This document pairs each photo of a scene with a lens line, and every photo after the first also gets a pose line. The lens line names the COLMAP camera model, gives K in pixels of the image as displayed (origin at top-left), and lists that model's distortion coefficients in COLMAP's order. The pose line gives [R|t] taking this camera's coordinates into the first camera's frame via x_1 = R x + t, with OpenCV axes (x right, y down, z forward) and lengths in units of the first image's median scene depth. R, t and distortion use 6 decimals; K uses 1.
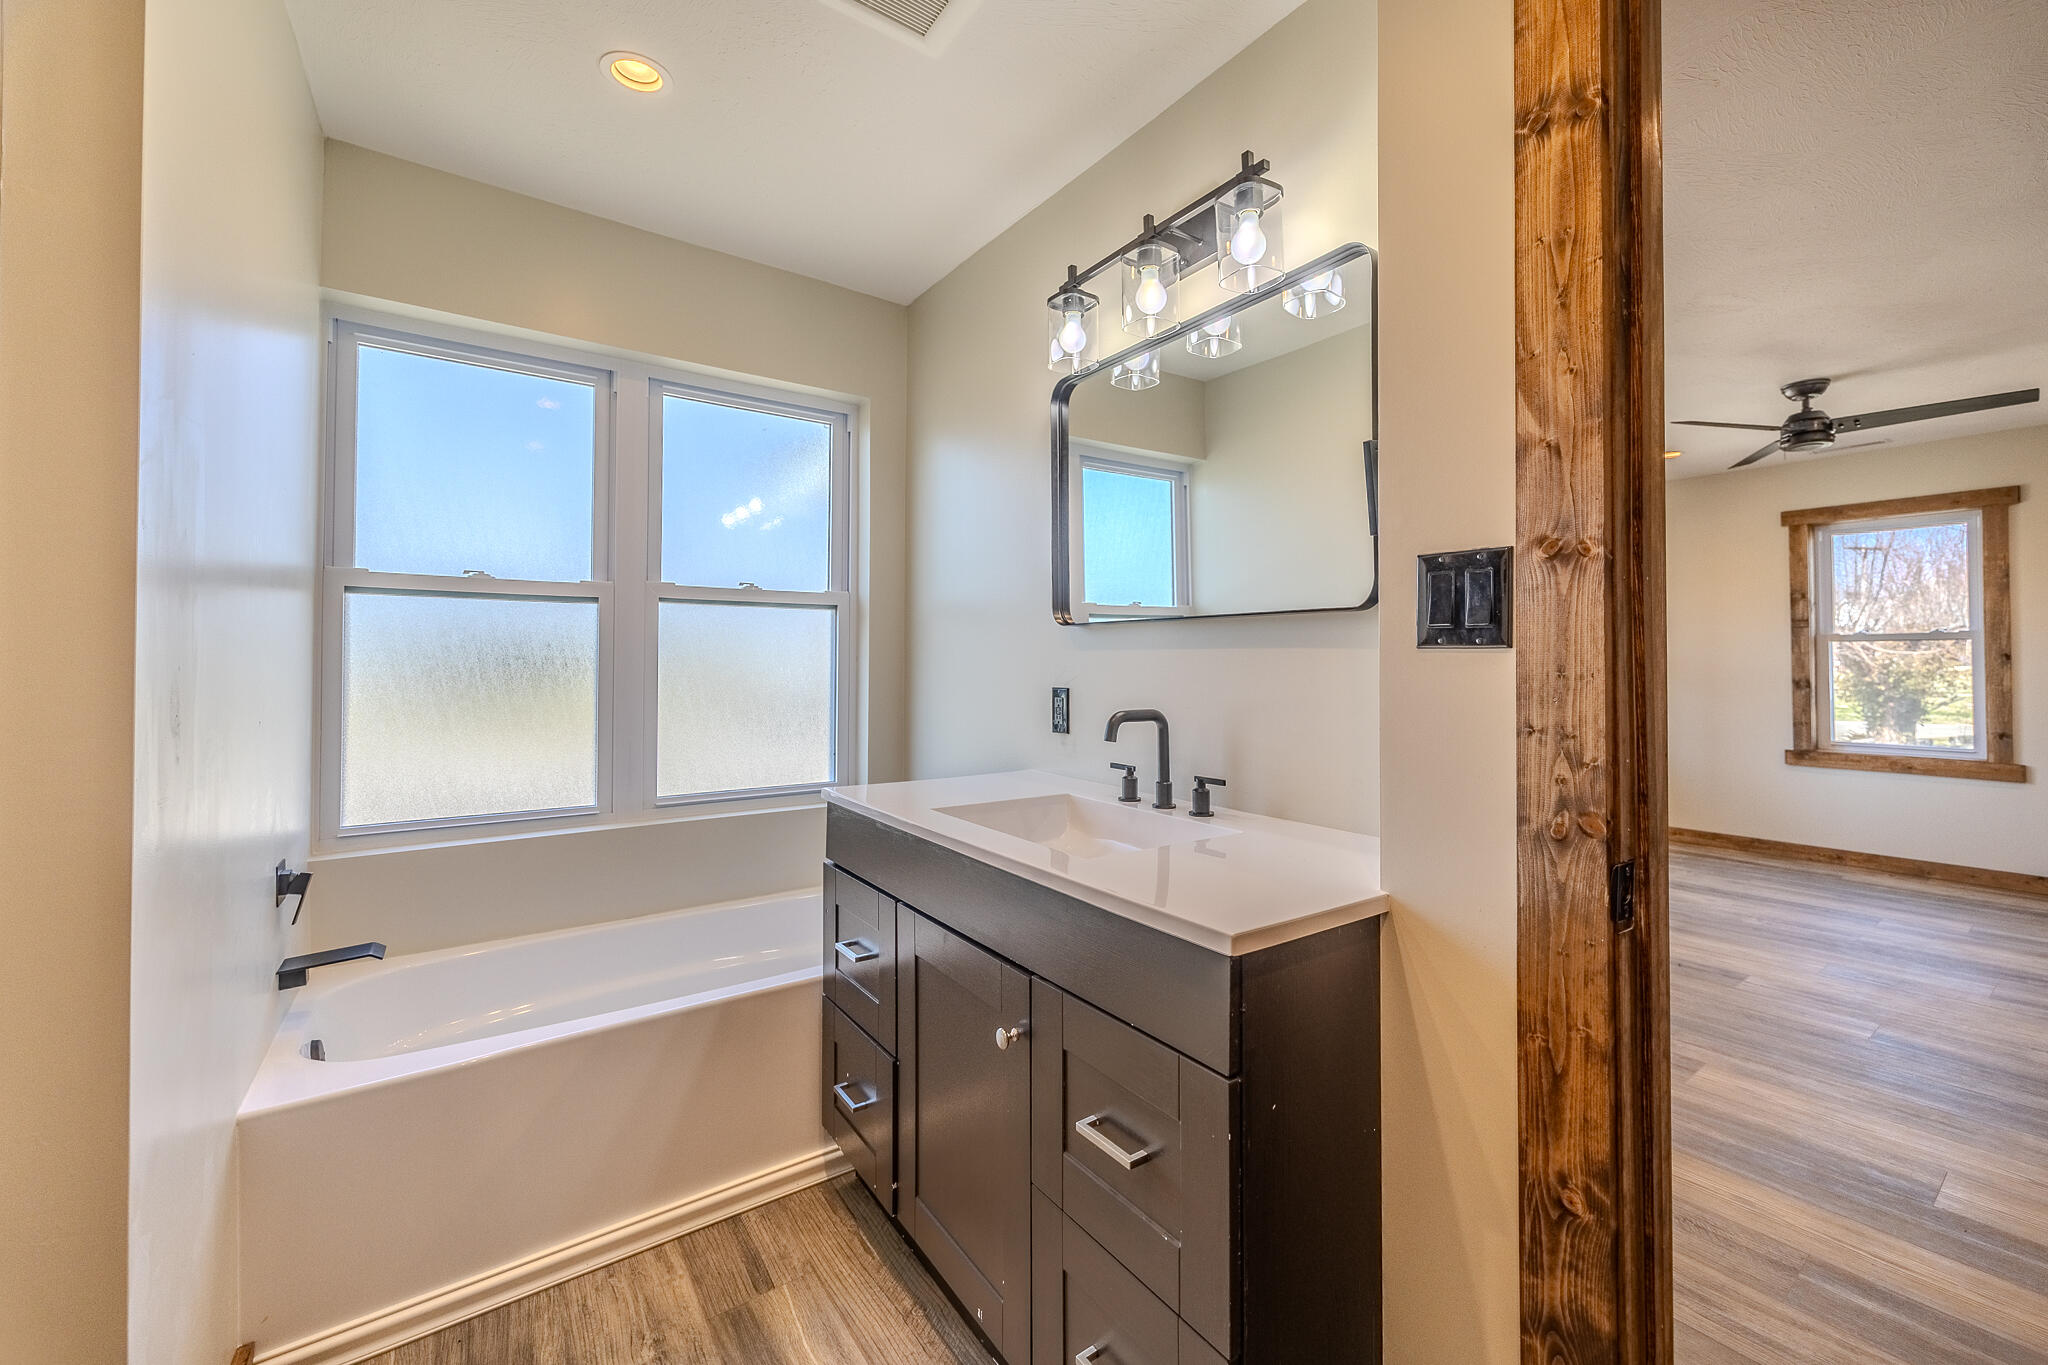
lens RADIAL K [[823.8, 0, 1081.0], [0, 823.8, 652.8], [0, 0, 1]] dist [-0.003613, 0.000213]
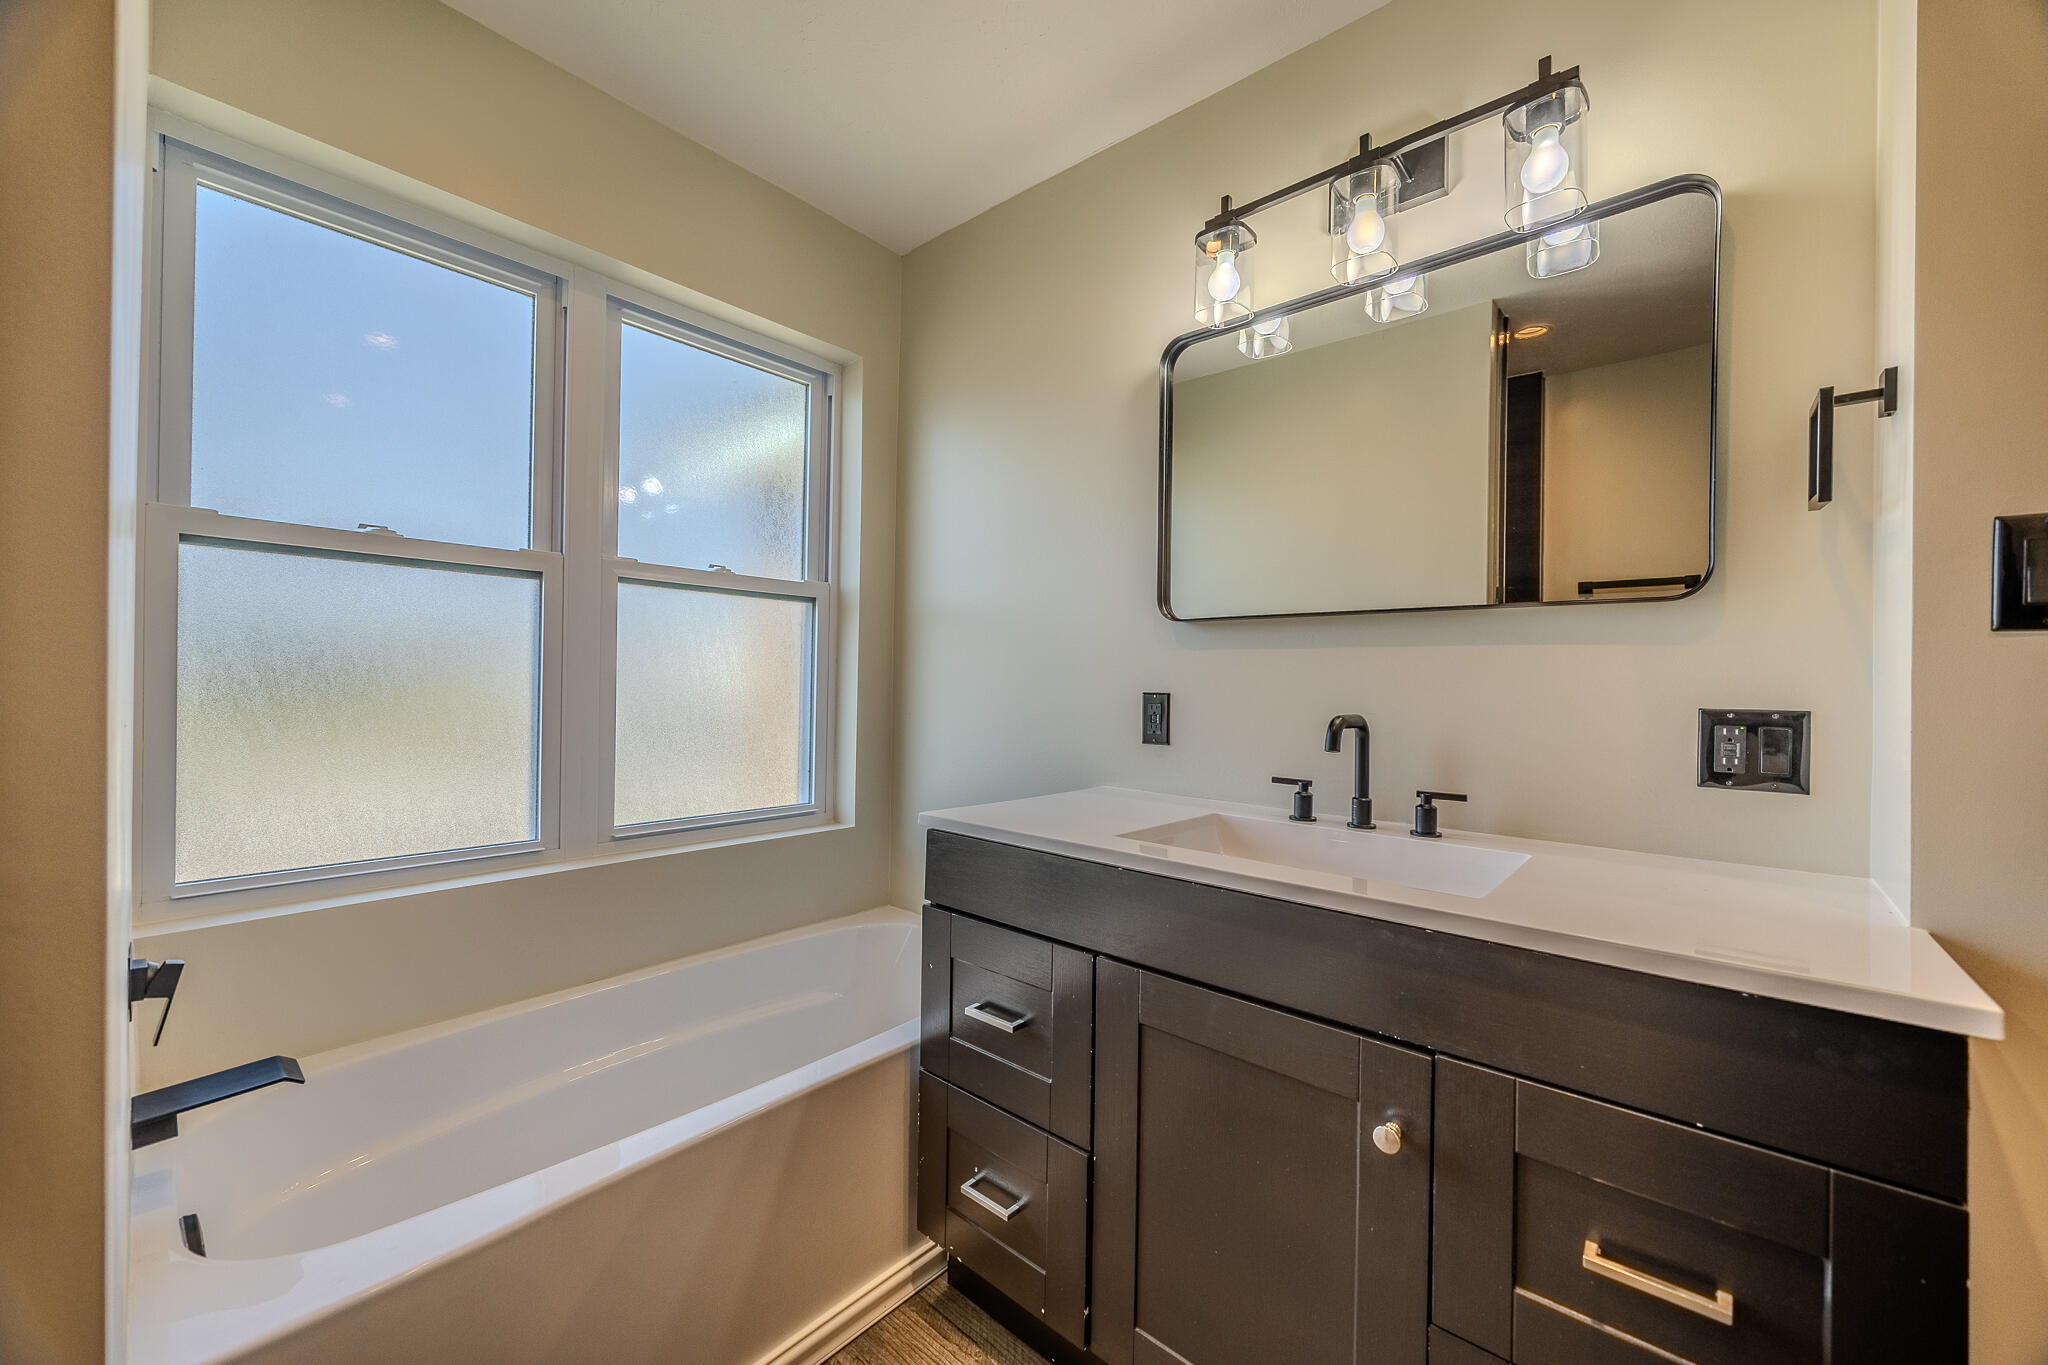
lens RADIAL K [[778.8, 0, 1033.4], [0, 778.8, 688.4], [0, 0, 1]] dist [-0.002159, -0.000896]
pose [[0.978084, 0.012738, 0.207820, -0.332395], [-0.016570, 0.999723, 0.016708, 0.026835], [-0.207550, -0.019786, 0.978024, 0.218147]]
